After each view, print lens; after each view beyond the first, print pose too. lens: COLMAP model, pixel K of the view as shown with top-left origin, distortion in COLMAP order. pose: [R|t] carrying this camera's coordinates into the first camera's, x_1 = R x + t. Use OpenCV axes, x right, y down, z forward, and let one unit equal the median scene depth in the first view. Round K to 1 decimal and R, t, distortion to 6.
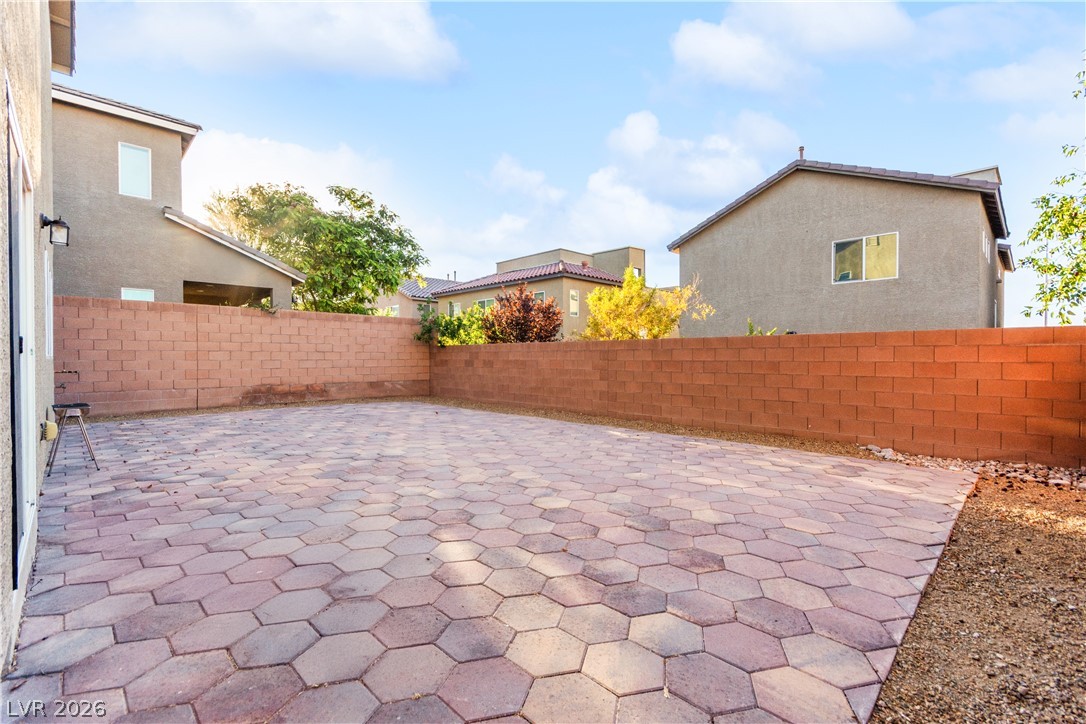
lens RADIAL K [[480.3, 0, 544.3], [0, 480.3, 357.8], [0, 0, 1]] dist [0.002433, -0.000652]
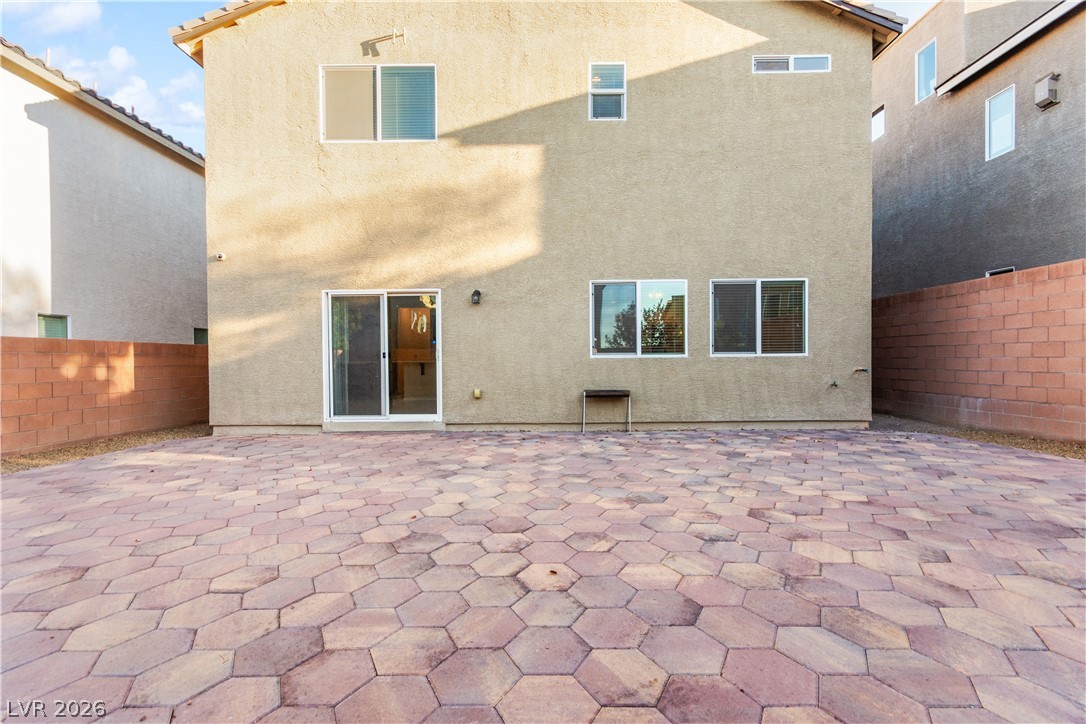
lens RADIAL K [[475.9, 0, 542.1], [0, 475.9, 360.8], [0, 0, 1]] dist [0.002838, 0.000280]
pose [[-0.712490, 0.008404, -0.701632, 0.069390], [0.008844, 0.999956, 0.002997, 0.001899], [0.701626, -0.004070, -0.712533, 0.820052]]
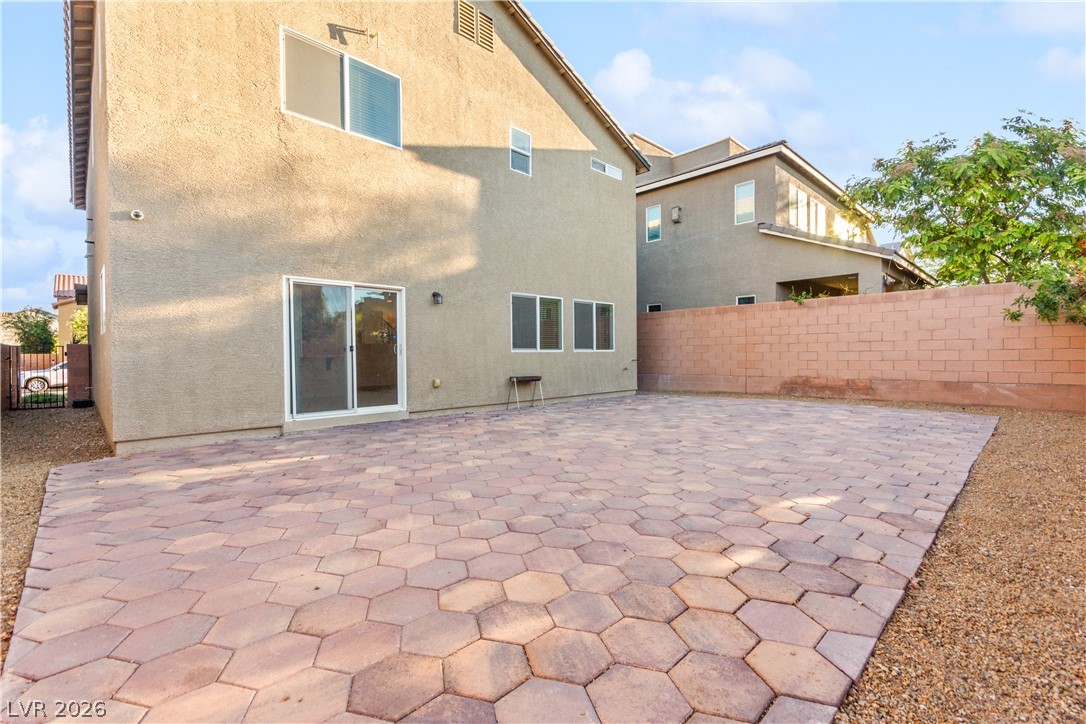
lens RADIAL K [[478.4, 0, 542.5], [0, 478.4, 356.2], [0, 0, 1]] dist [0.003178, -0.000108]
pose [[-0.014227, 0.004653, -0.999888, 0.407708], [0.009876, 0.999941, 0.004513, 0.004394], [0.999850, -0.009811, -0.014272, 0.475663]]
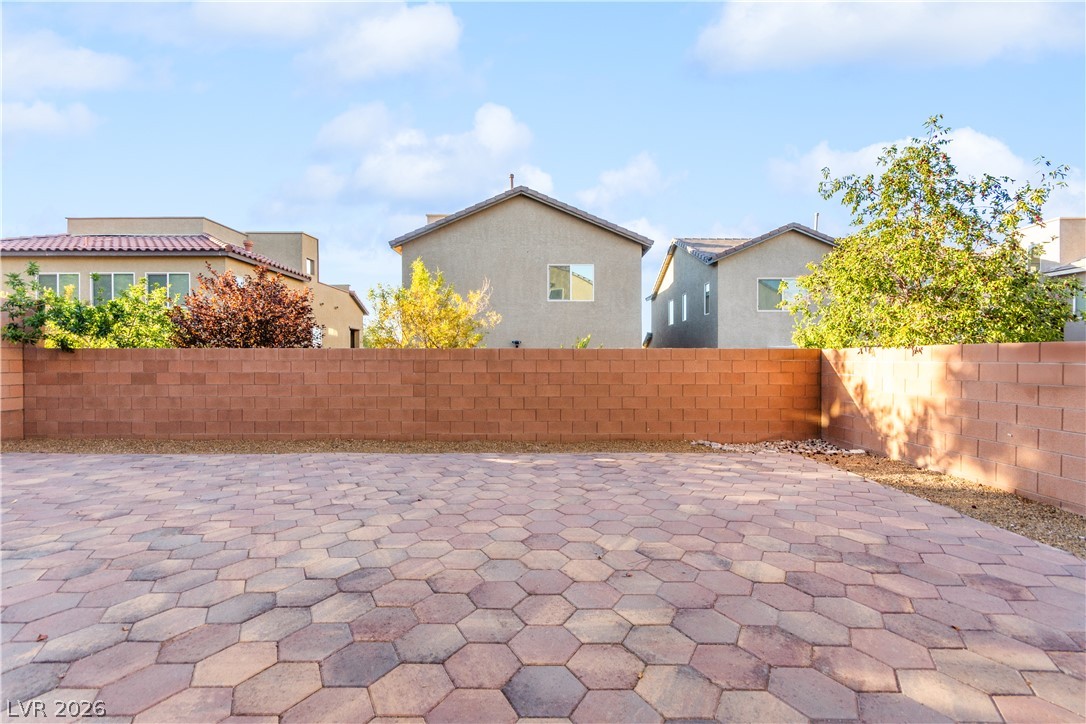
lens RADIAL K [[475.9, 0, 542.1], [0, 475.9, 360.8], [0, 0, 1]] dist [0.002838, 0.000280]
pose [[0.706629, -0.002095, 0.707581, -0.259903], [0.000915, 0.999997, 0.002047, -0.013994], [-0.707584, -0.000798, 0.706629, 0.234496]]
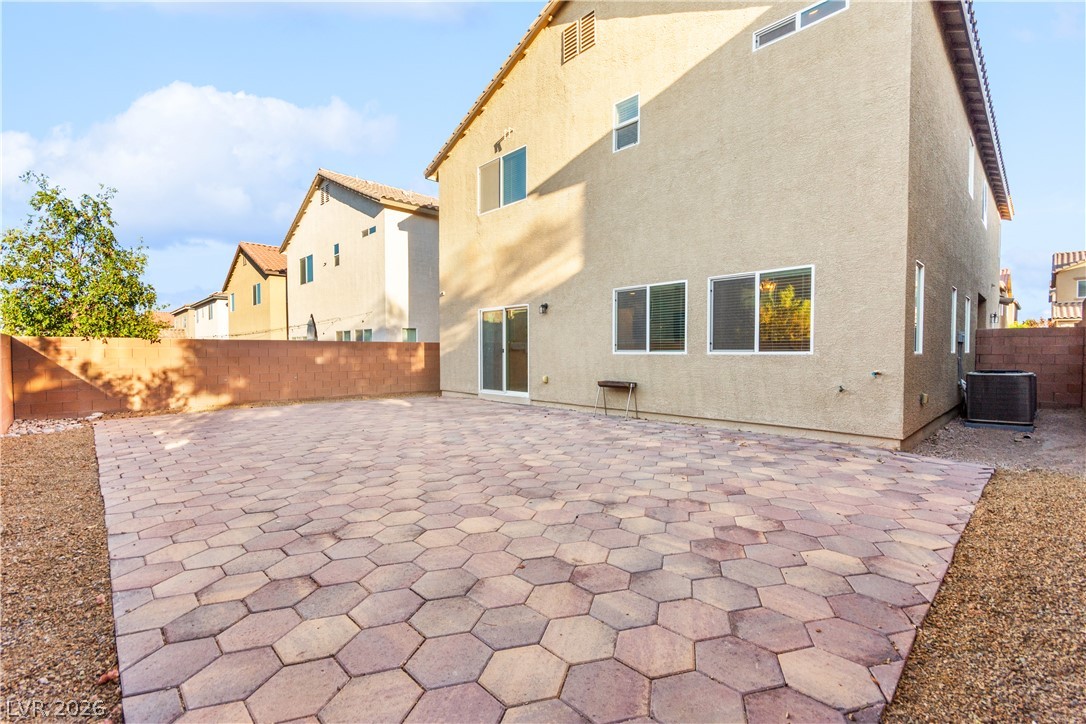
lens RADIAL K [[478.4, 0, 542.5], [0, 478.4, 356.2], [0, 0, 1]] dist [0.003178, -0.000108]
pose [[-0.999772, 0.002455, 0.021200, -0.329405], [0.002671, 0.999945, 0.010135, -0.004109], [-0.021174, 0.010190, -0.999724, 1.173998]]
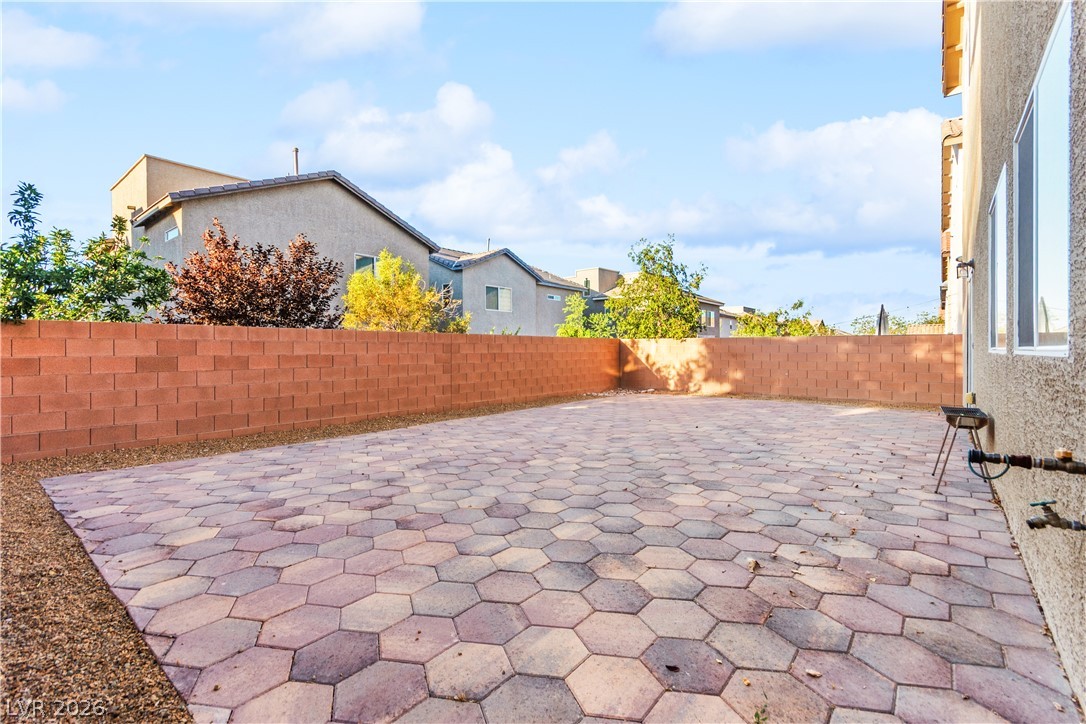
lens RADIAL K [[483.4, 0, 542.3], [0, 483.4, 349.9], [0, 0, 1]] dist [0.001527, 0.001493]
pose [[-0.099801, -0.001443, 0.995006, -0.749589], [0.002533, 0.999995, 0.001705, -0.002854], [-0.995004, 0.002691, -0.099797, 0.771813]]
